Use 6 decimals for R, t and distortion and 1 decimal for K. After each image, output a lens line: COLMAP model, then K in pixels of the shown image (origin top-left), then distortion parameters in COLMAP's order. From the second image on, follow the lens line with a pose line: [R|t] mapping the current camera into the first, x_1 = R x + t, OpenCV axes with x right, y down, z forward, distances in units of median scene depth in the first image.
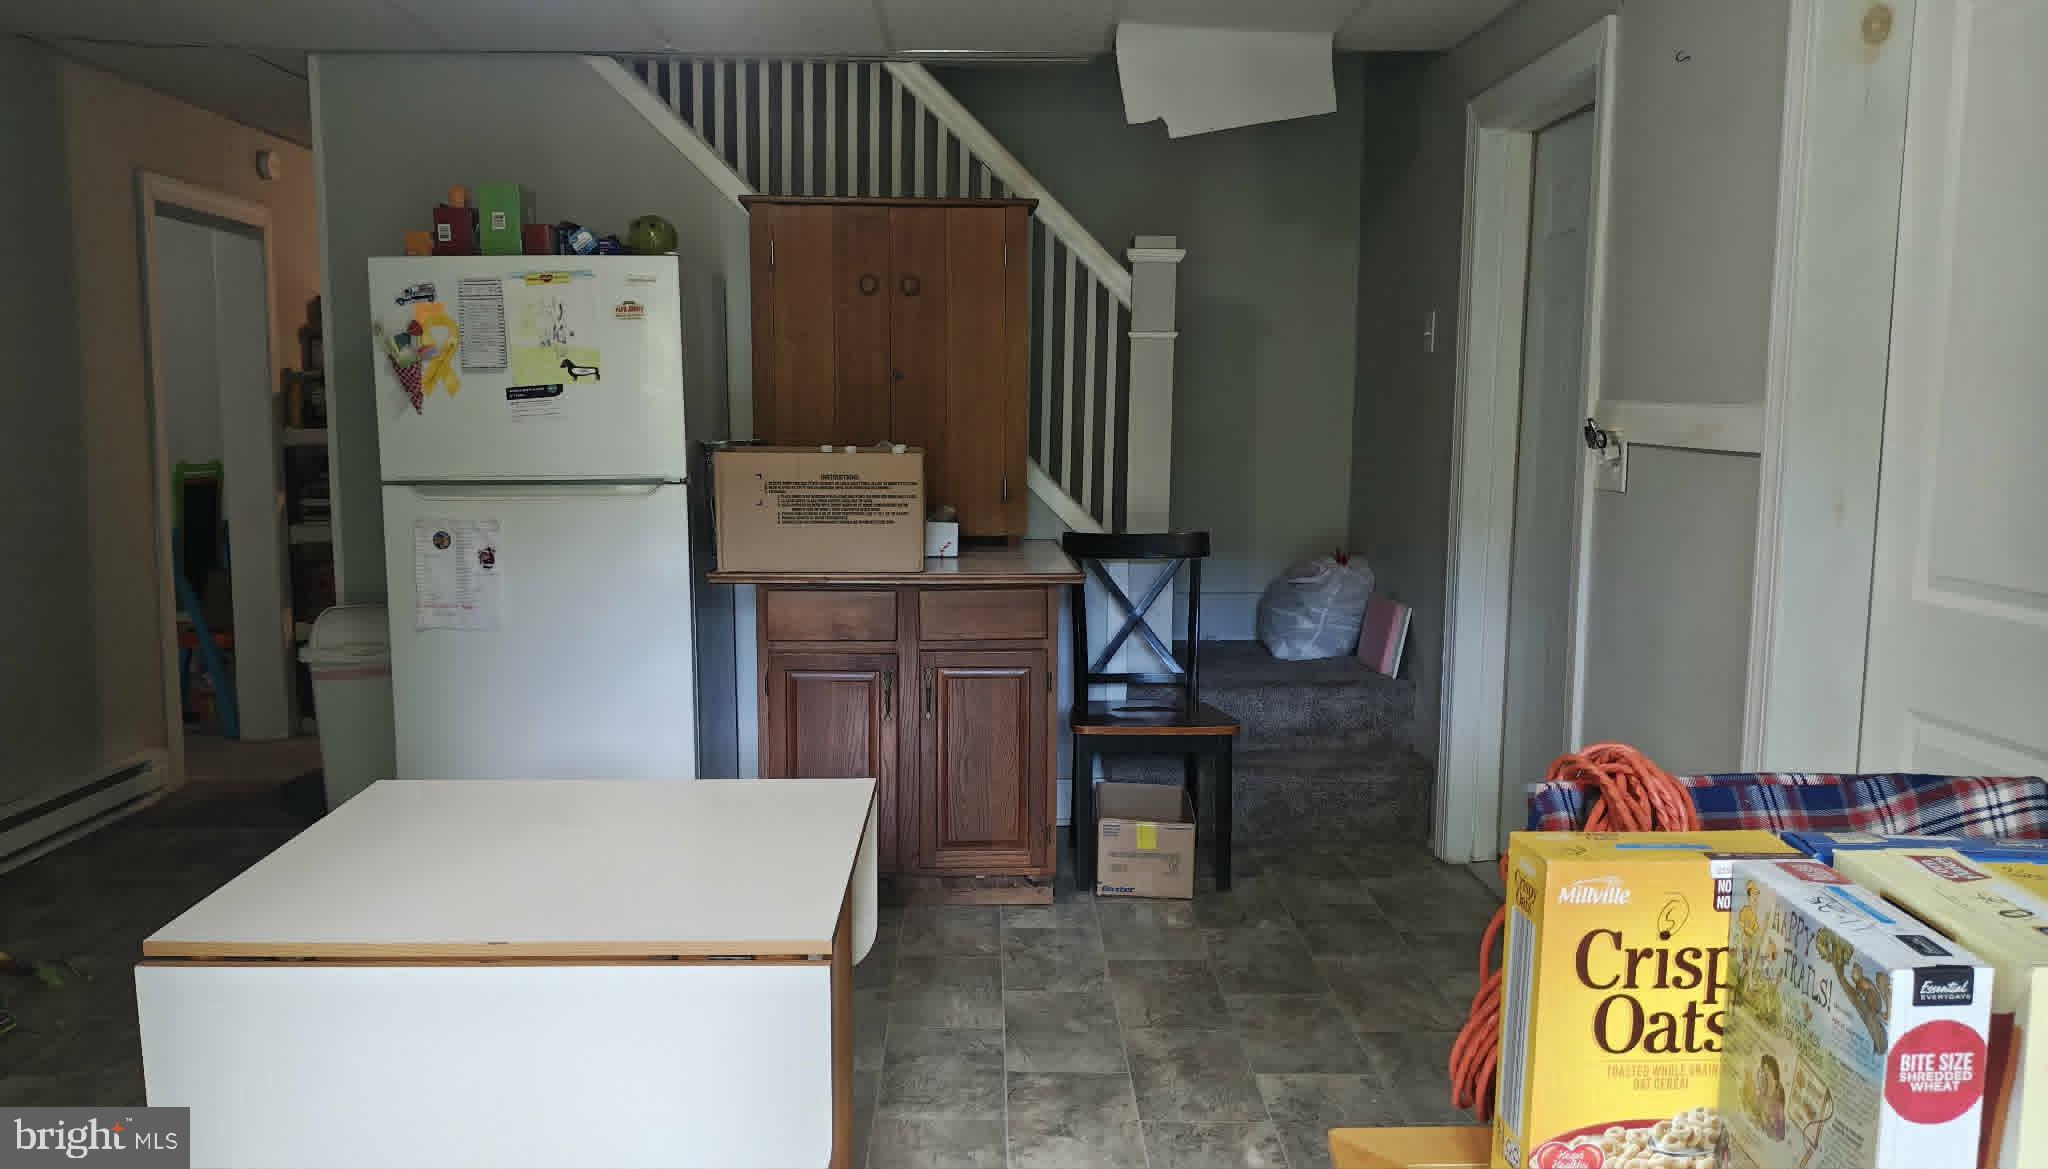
lens RADIAL K [[1480.4, 0, 1024.0], [0, 1480.4, 584.5], [0, 0, 1]] dist [0.008711, 0.001563]
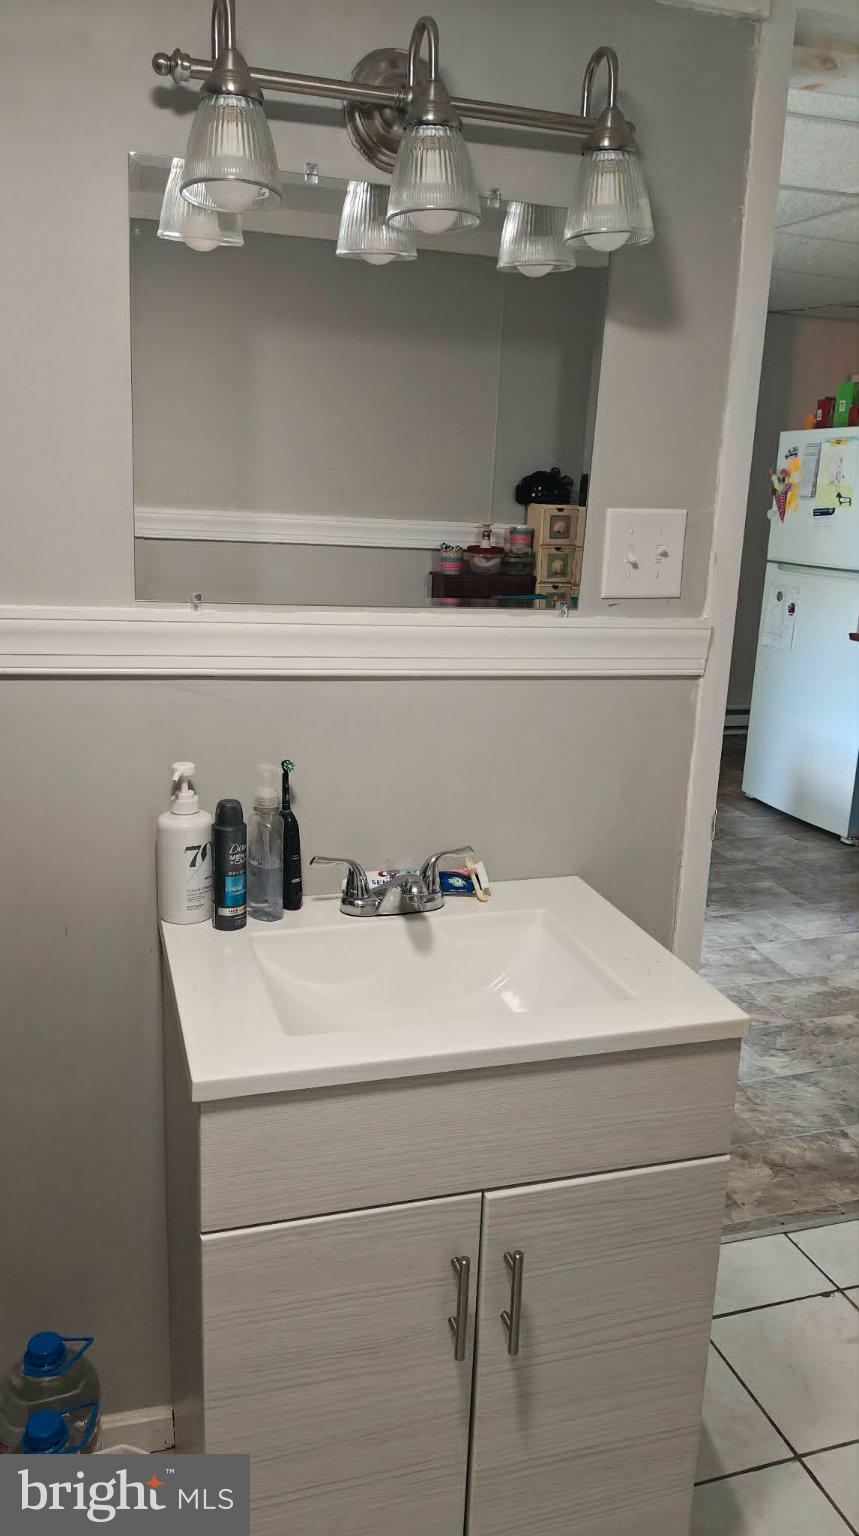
lens RADIAL K [[1154.2, 0, 429.5], [0, 1154.2, 768.0], [0, 0, 1]] dist [-0.006447, -0.001738]
pose [[0.288575, 0.240536, -0.926751, 0.806876], [-0.148538, 0.967457, 0.204849, -0.052028], [0.945865, 0.078543, 0.314912, 0.202176]]
